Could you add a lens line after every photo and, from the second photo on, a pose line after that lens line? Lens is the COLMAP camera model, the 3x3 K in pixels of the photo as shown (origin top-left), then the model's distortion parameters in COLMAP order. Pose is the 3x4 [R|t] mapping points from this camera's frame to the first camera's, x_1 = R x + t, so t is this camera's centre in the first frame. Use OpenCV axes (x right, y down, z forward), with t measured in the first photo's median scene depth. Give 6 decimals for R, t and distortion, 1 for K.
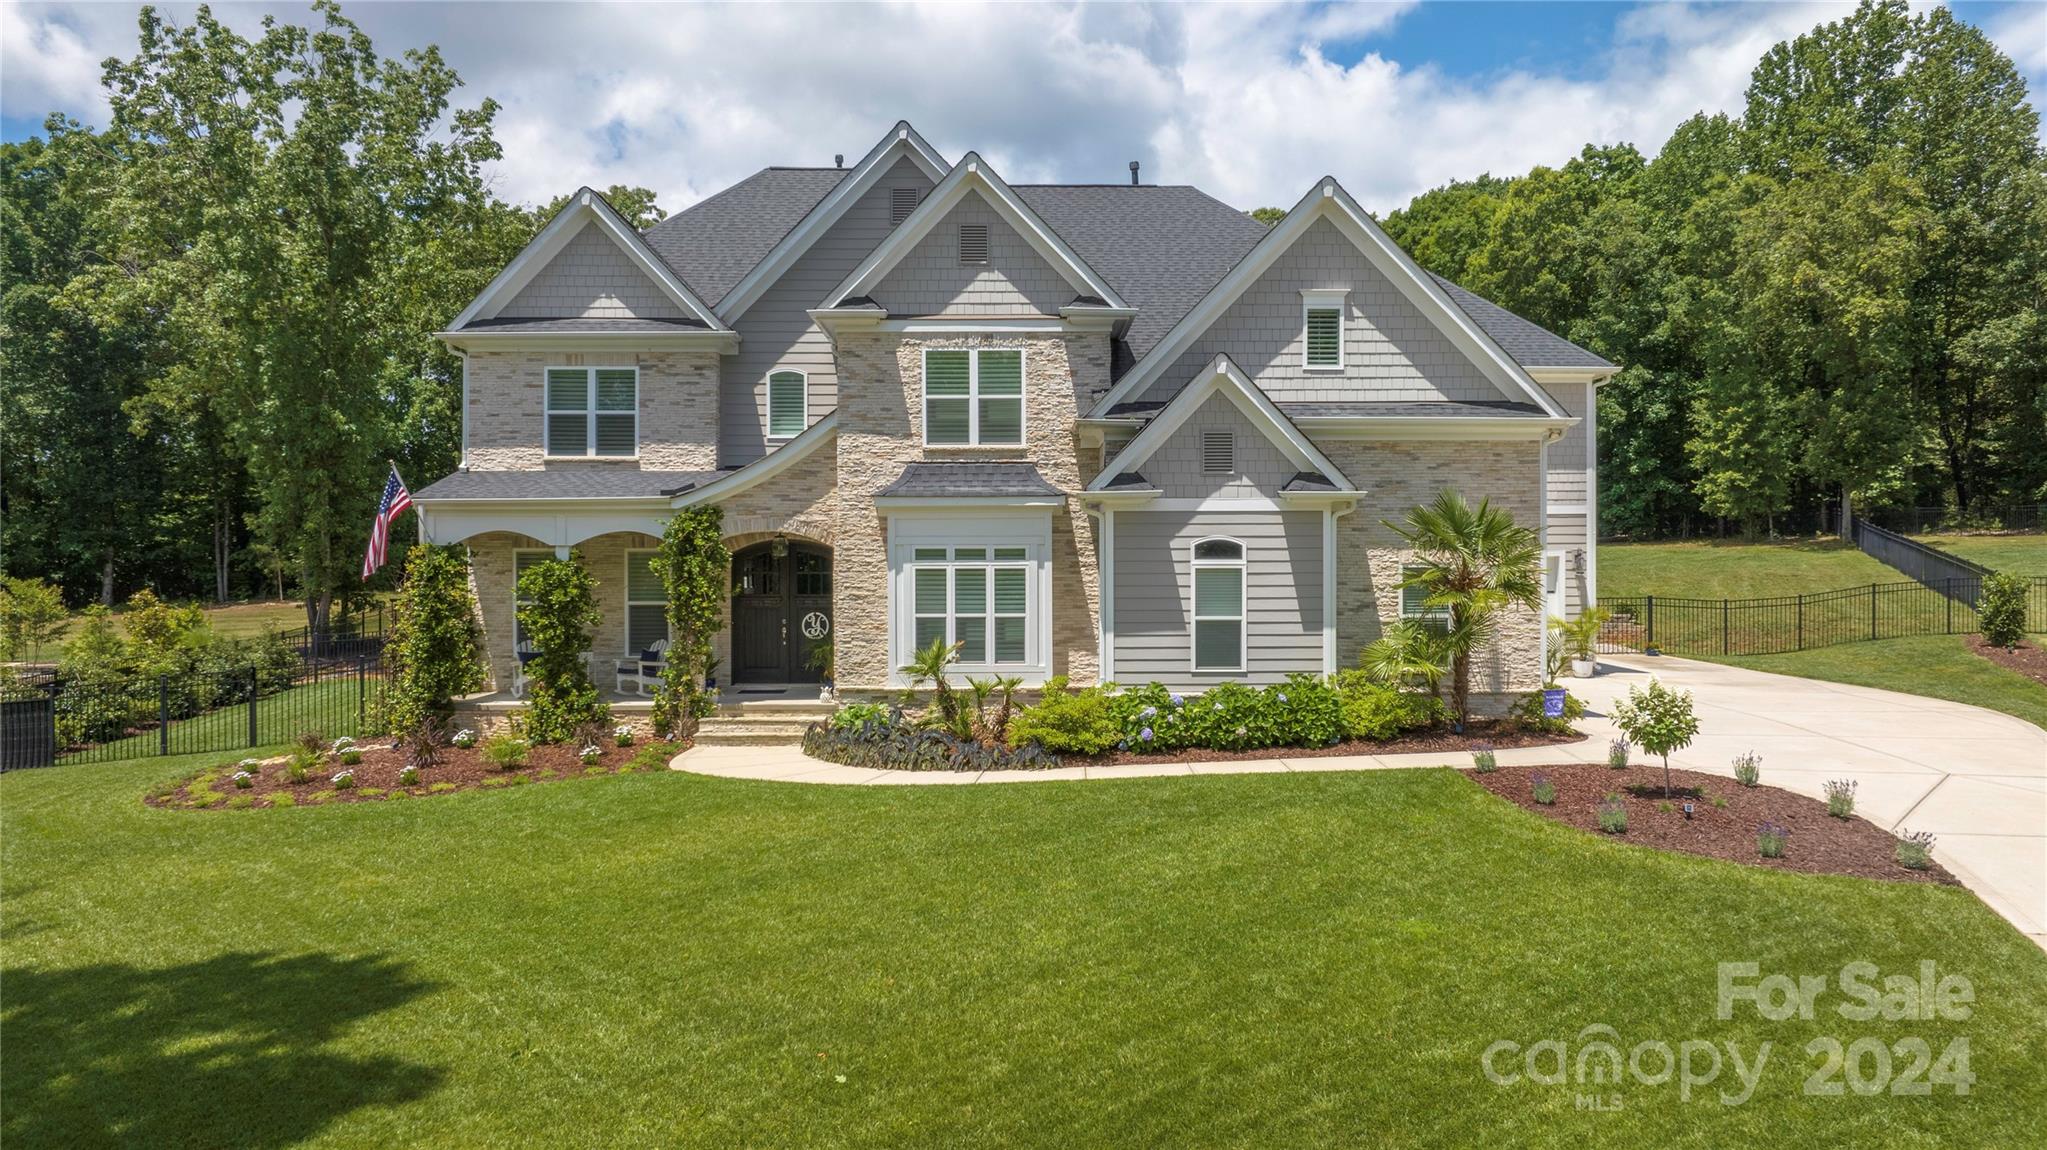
lens RADIAL K [[1447.2, 0, 1023.5], [0, 1447.2, 575.0], [0, 0, 1]] dist [-0.004436, -0.001849]
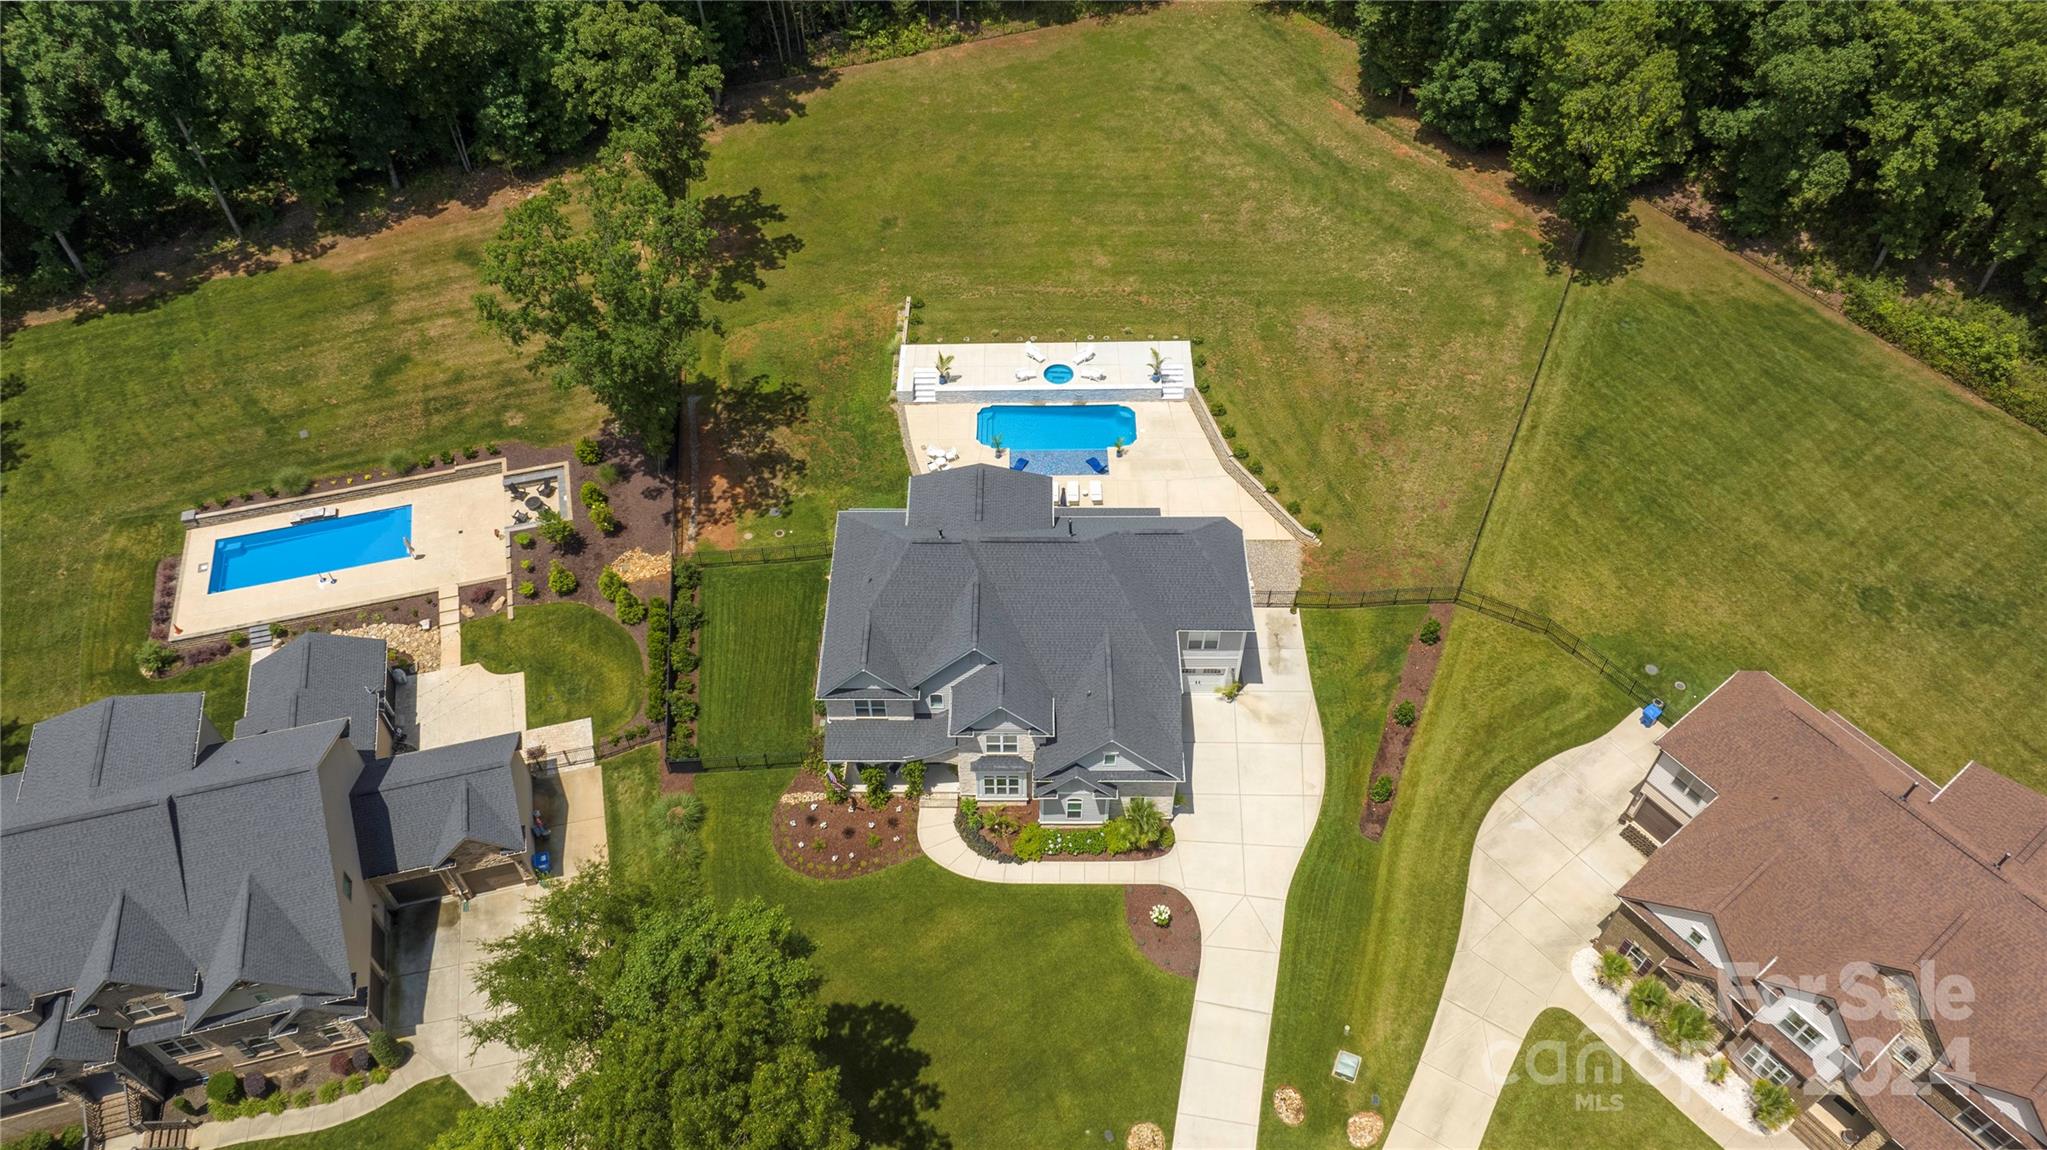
lens RADIAL K [[1460.8, 0, 1019.9], [0, 1460.8, 571.7], [0, 0, 1]] dist [-0.039754, 0.054486]
pose [[0.999715, 0.015101, -0.018504, 0.058375], [0.004106, 0.654553, 0.756005, -2.787925], [0.023529, -0.755866, 0.654304, -0.785189]]
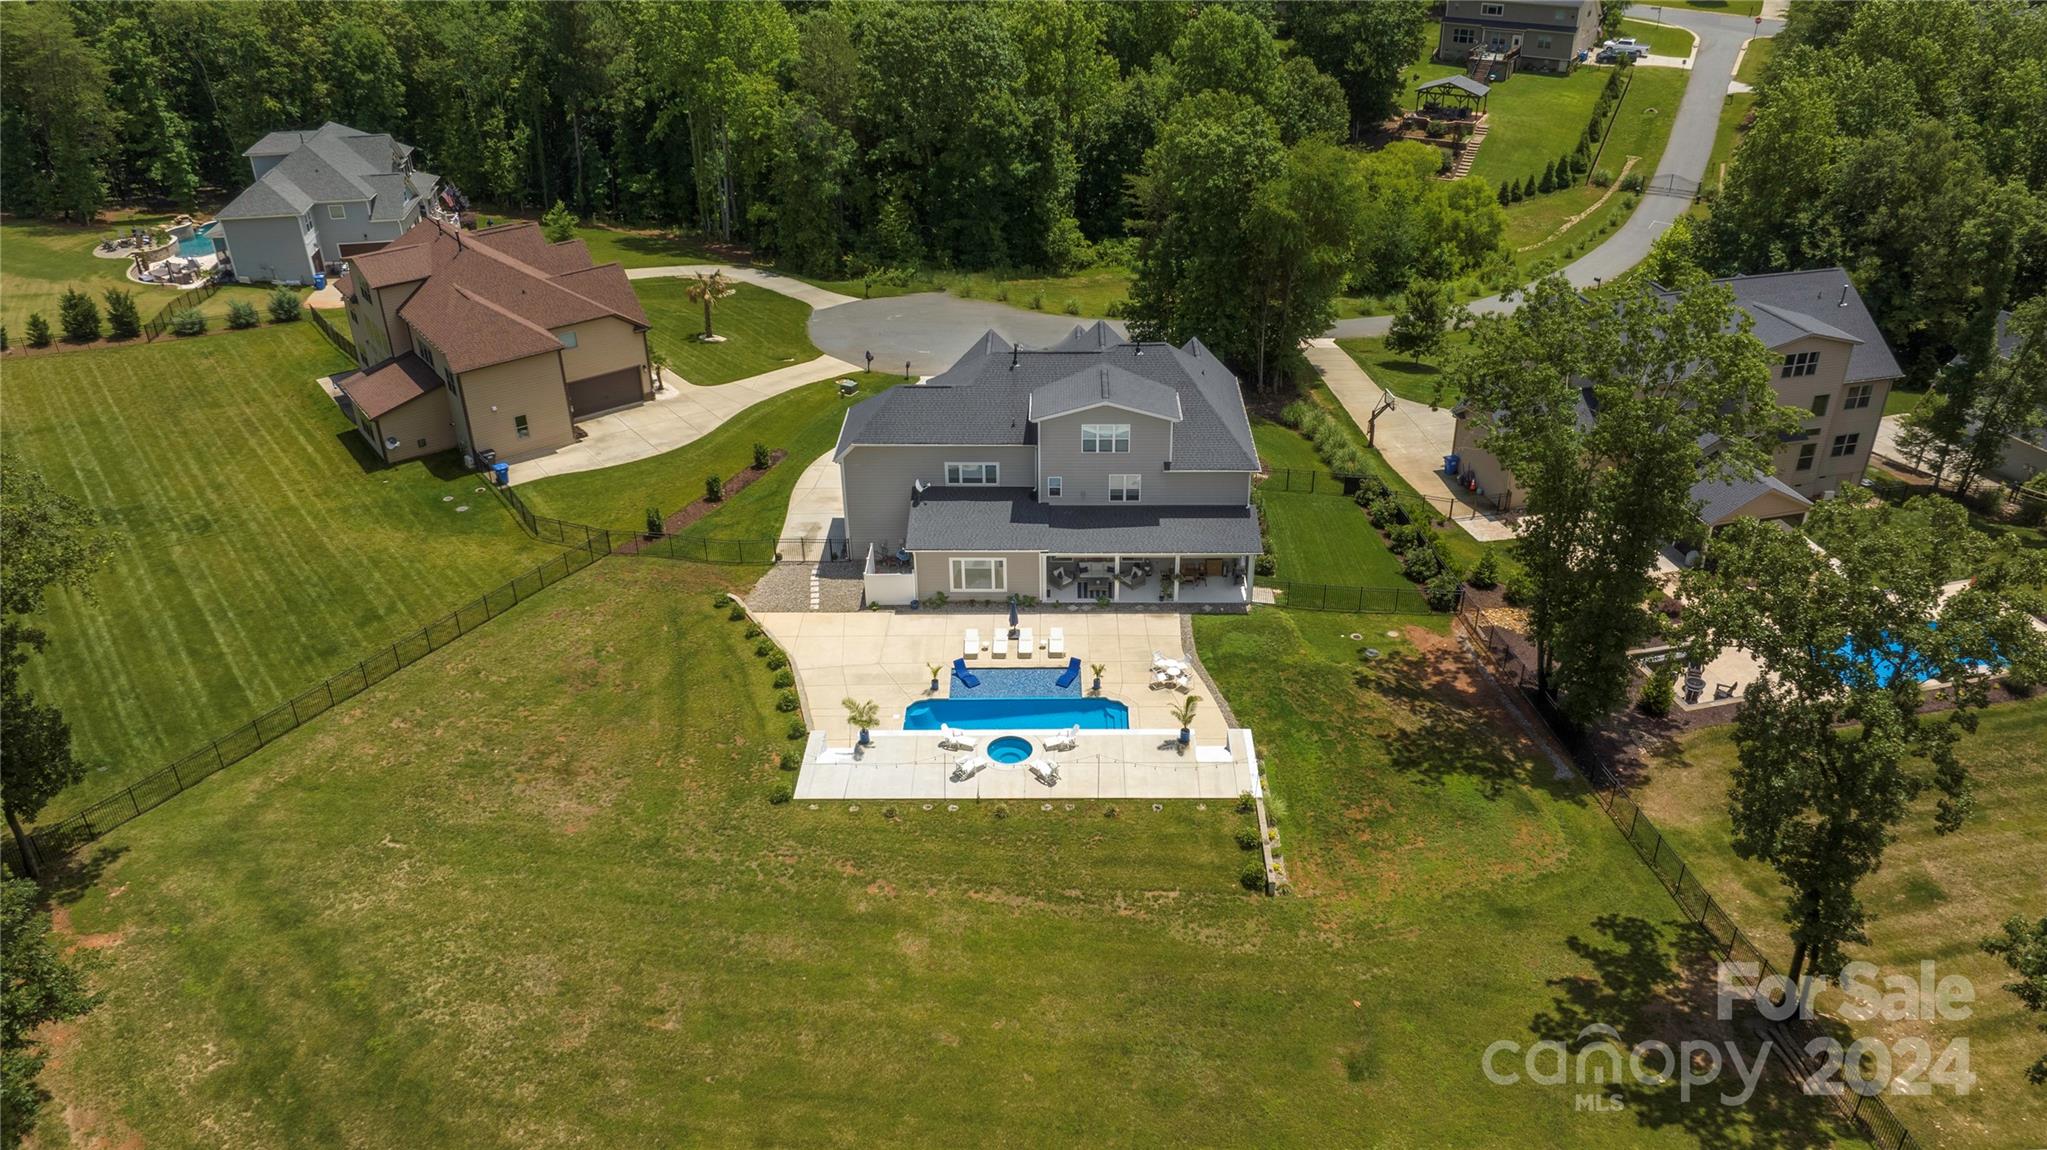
lens RADIAL K [[1447.2, 0, 1023.5], [0, 1447.2, 575.0], [0, 0, 1]] dist [-0.004436, -0.001849]
pose [[-0.998823, -0.003624, 0.048365, -0.073612], [0.021727, 0.858121, 0.512988, -1.665198], [-0.043362, 0.513435, -0.857032, 4.592624]]
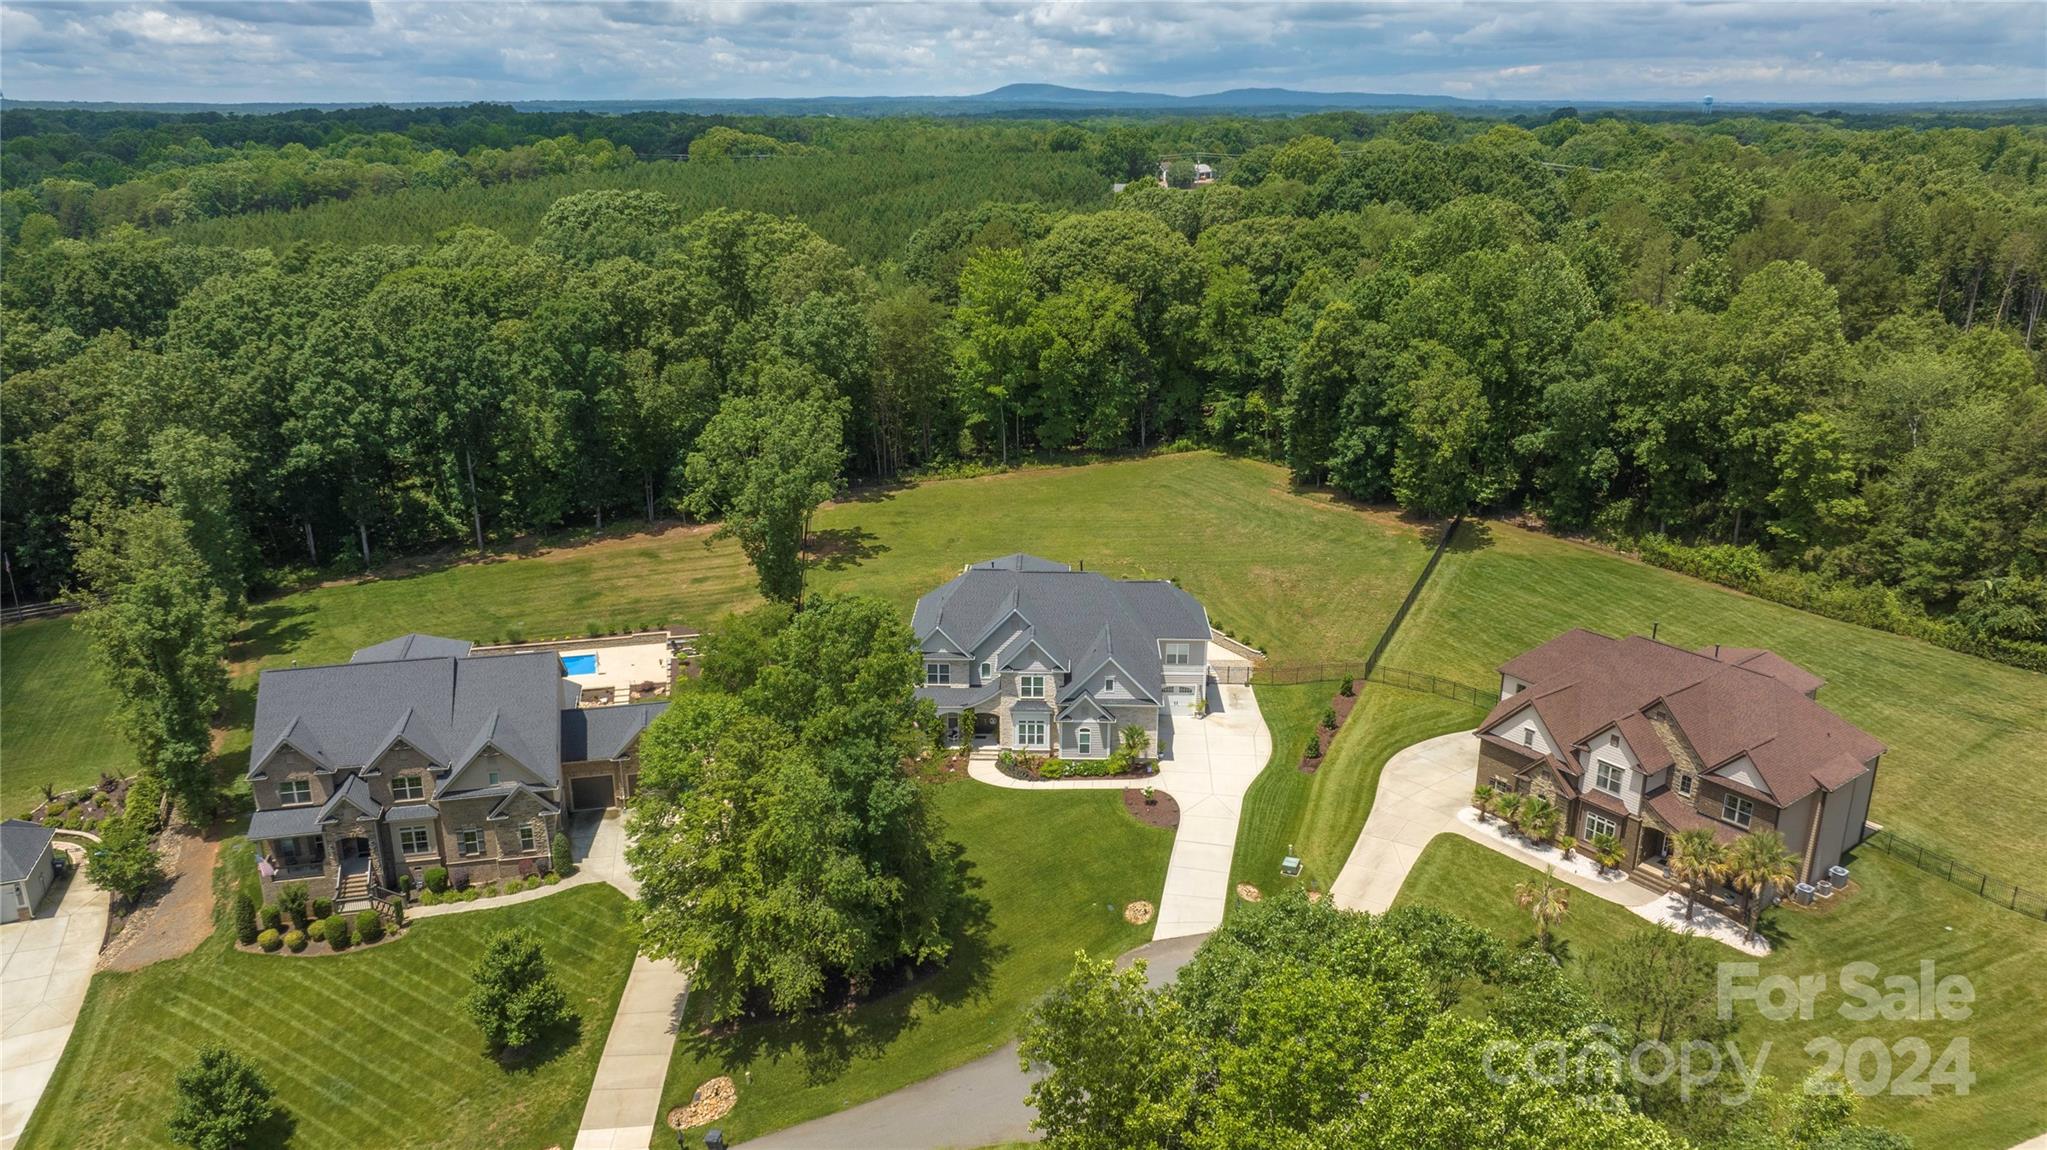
lens RADIAL K [[1447.2, 0, 1023.5], [0, 1447.2, 575.0], [0, 0, 1]] dist [-0.004436, -0.001849]
pose [[0.999061, 0.015335, -0.040519, 0.112179], [-0.002106, 0.951338, 0.308143, -1.816464], [0.043272, -0.307768, 0.950477, -3.085897]]
